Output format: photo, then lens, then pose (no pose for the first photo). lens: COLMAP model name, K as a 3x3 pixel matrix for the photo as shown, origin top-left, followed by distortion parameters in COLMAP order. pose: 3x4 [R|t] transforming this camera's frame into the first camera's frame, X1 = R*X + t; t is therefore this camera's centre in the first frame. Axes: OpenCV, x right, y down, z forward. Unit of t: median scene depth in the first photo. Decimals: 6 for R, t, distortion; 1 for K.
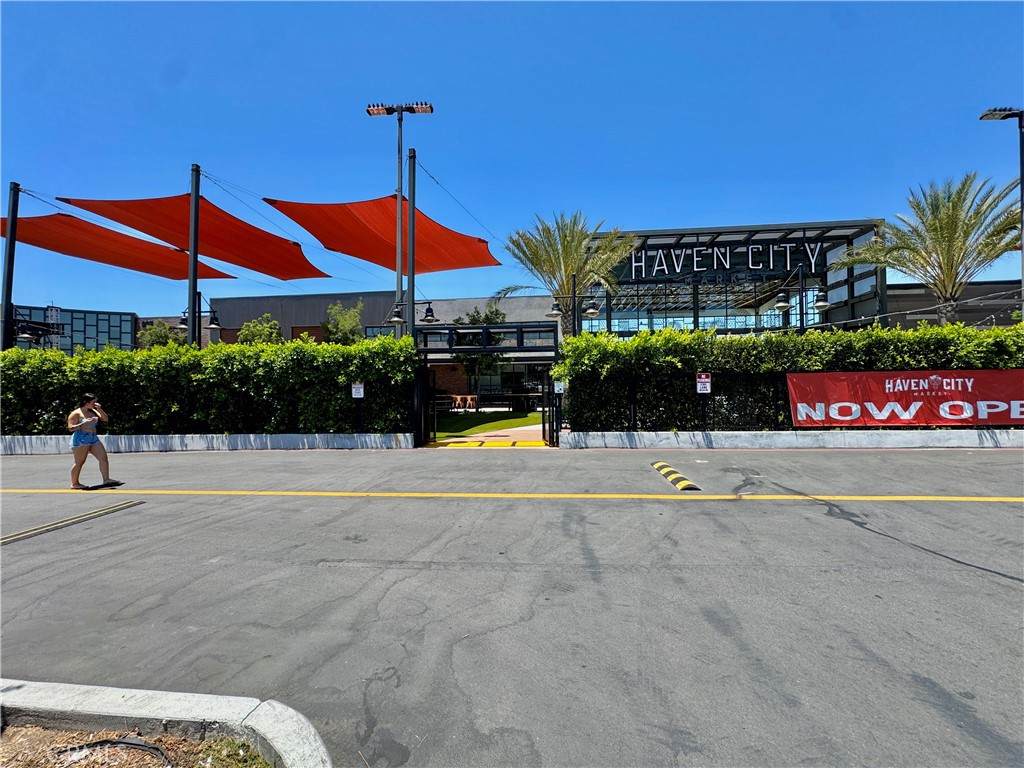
lens RADIAL K [[408.5, 0, 512.0], [0, 408.5, 384.0], [0, 0, 1]] dist [0.000635, 0.000488]
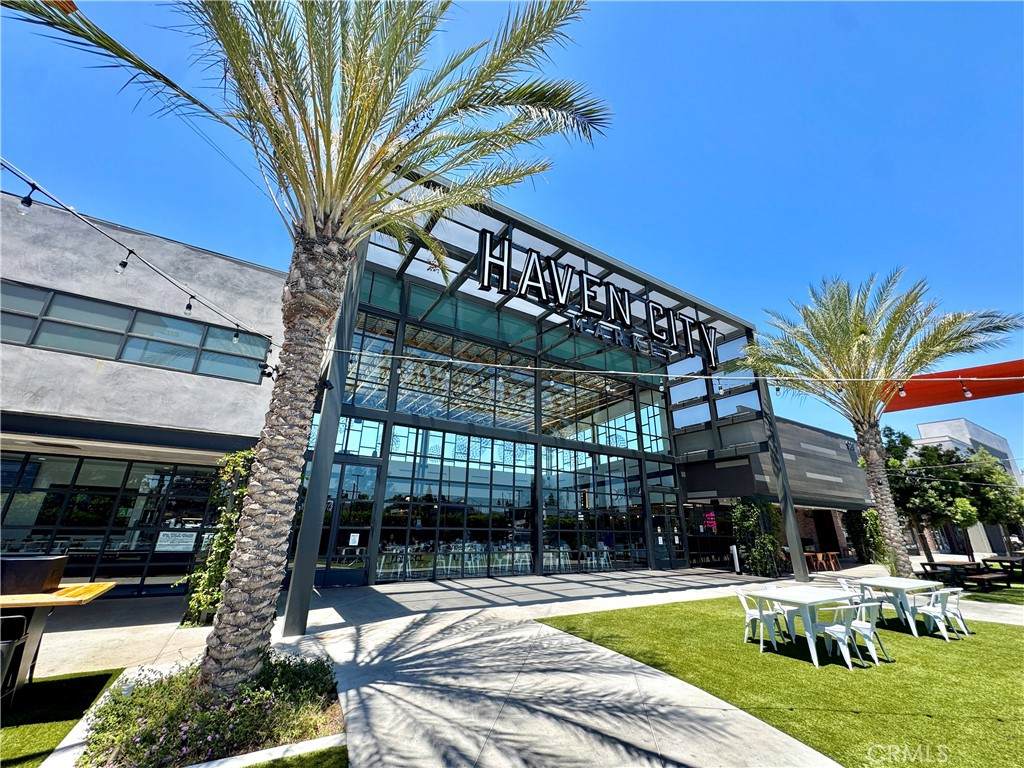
lens RADIAL K [[408.5, 0, 512.0], [0, 408.5, 384.0], [0, 0, 1]] dist [0.000635, 0.000488]
pose [[0.780154, 0.231225, 0.581287, 0.084753], [-0.020352, 0.938075, -0.345834, -0.003554], [-0.625257, 0.257973, 0.736549, 0.671102]]
